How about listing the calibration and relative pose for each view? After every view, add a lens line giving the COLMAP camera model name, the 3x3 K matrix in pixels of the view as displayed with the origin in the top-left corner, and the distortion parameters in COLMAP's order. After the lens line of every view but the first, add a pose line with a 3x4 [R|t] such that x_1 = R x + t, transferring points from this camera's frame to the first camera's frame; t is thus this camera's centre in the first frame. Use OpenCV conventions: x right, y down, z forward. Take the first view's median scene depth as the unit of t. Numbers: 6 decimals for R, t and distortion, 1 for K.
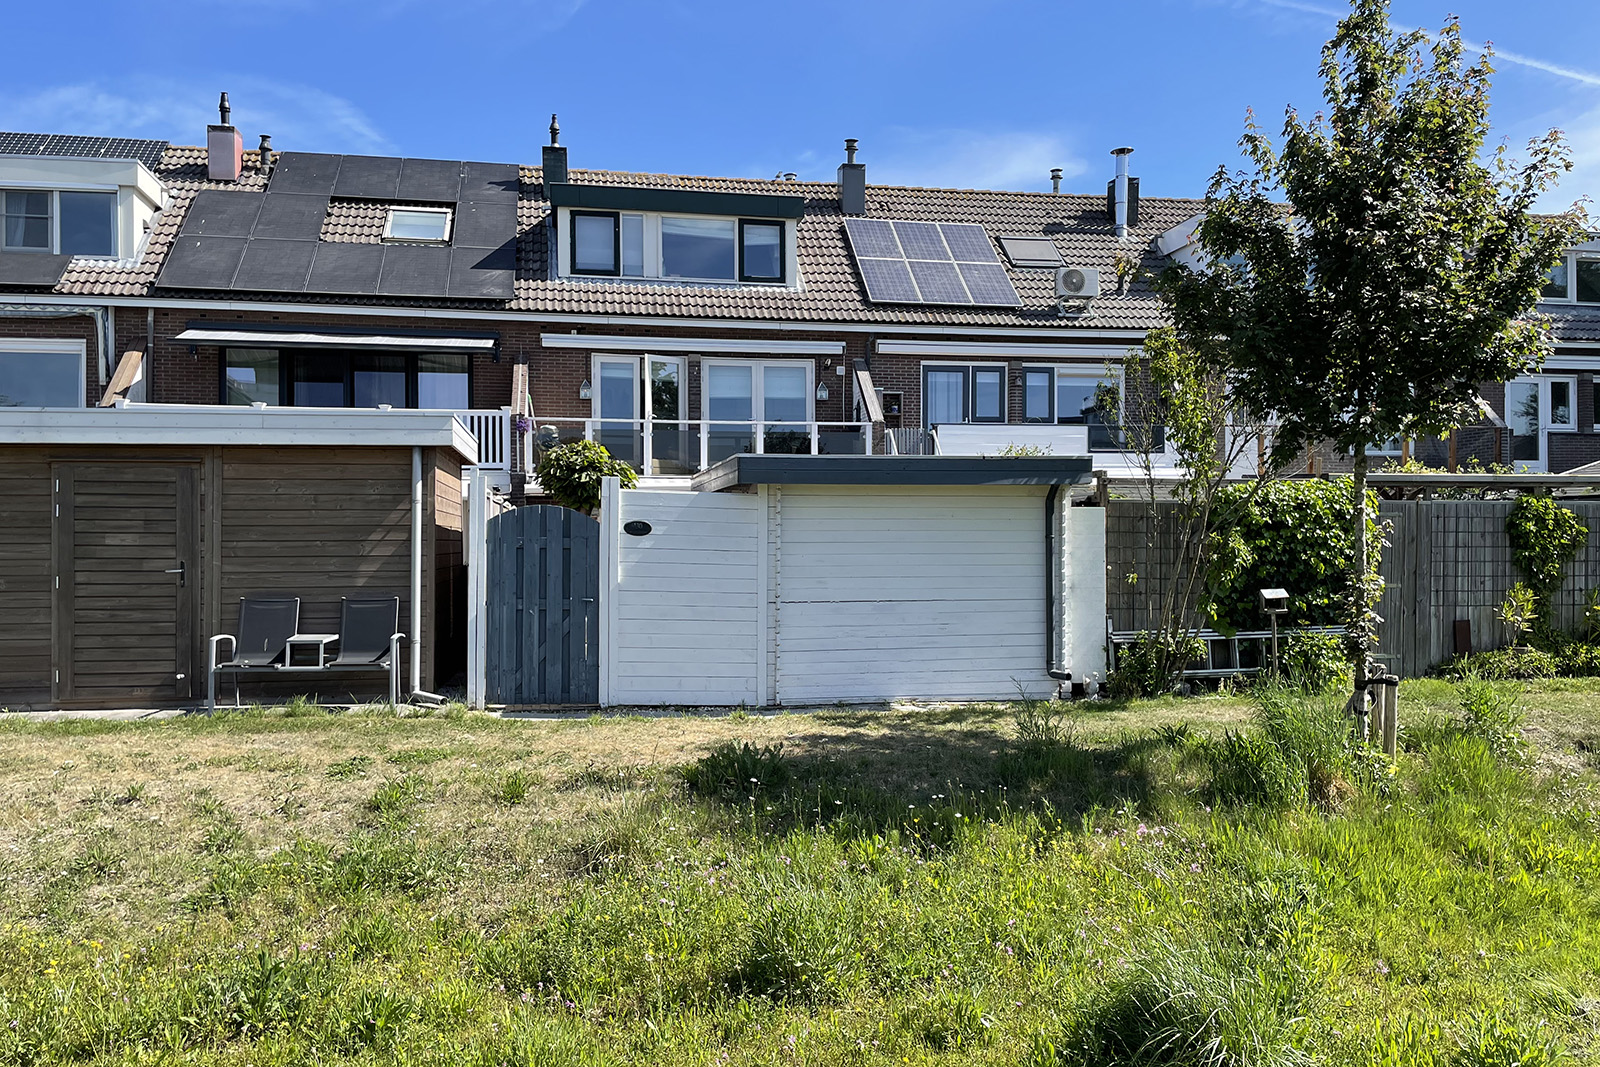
lens RADIAL K [[1195.5, 0, 800.0], [0, 1195.5, 533.5], [0, 0, 1]] dist [0.087580, -0.129770]
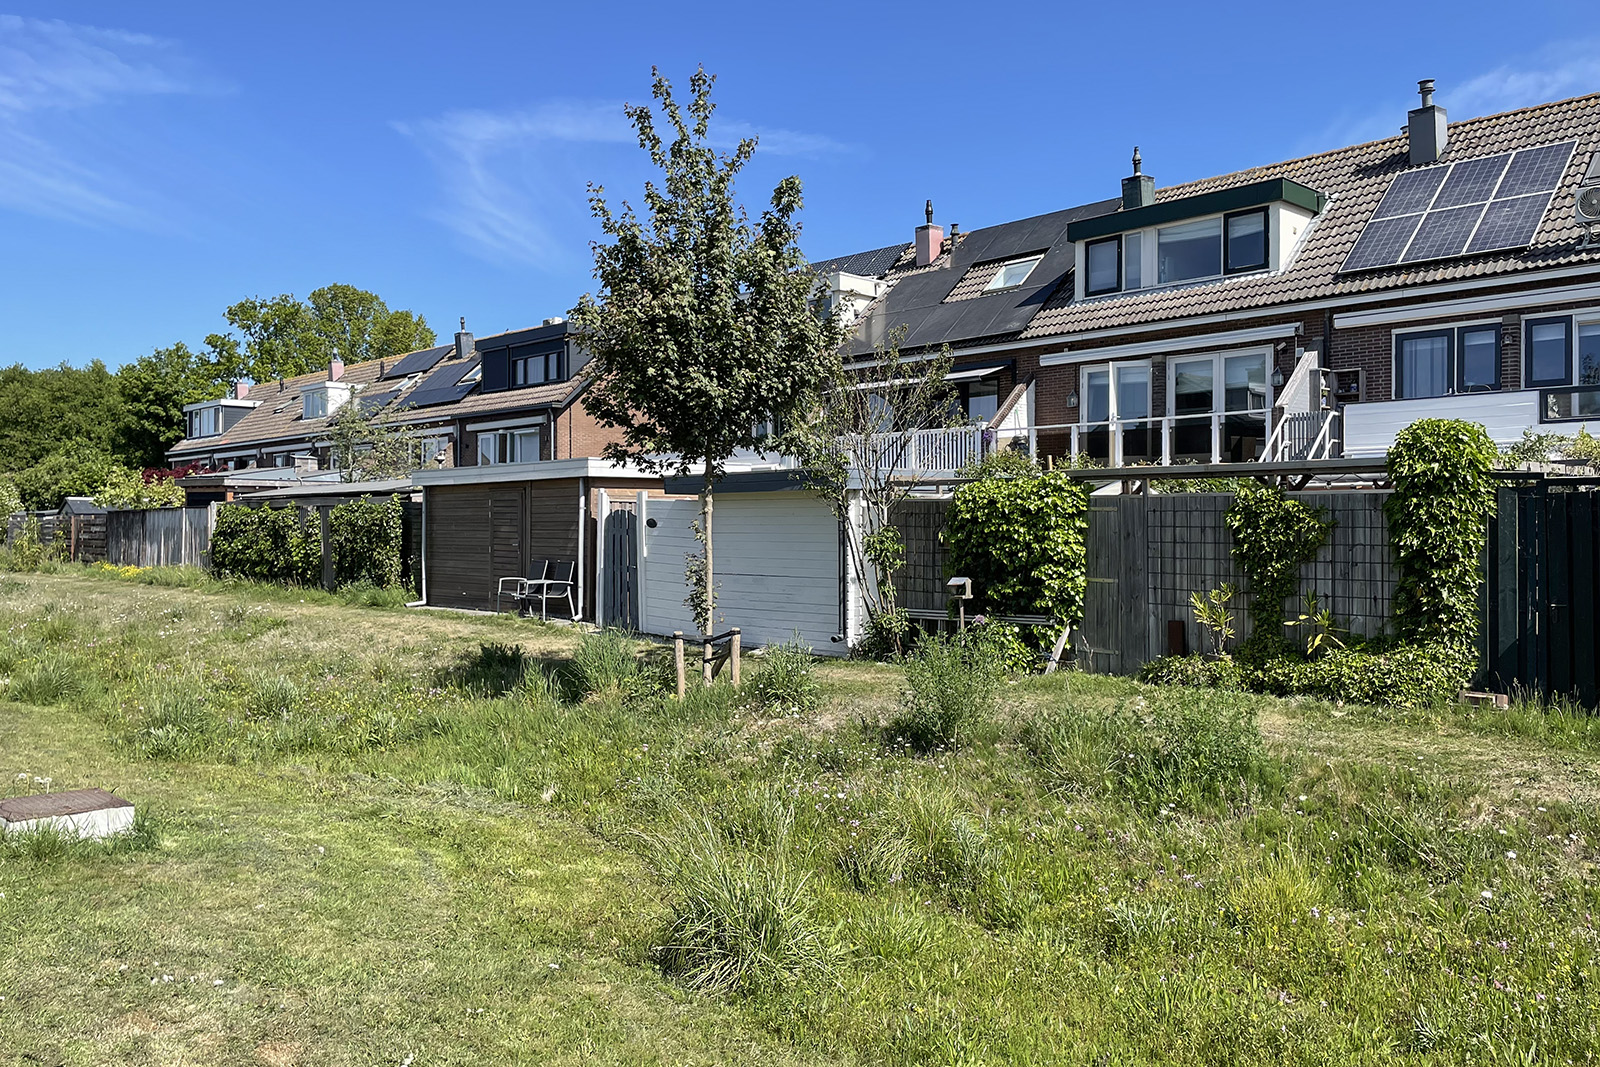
lens RADIAL K [[1195.5, 0, 800.0], [0, 1195.5, 533.5], [0, 0, 1]] dist [0.087580, -0.129770]
pose [[0.557337, 0.007947, -0.830249, 0.621094], [0.003929, 0.999918, 0.012209, -0.004589], [0.830277, -0.010067, 0.557259, 0.128920]]
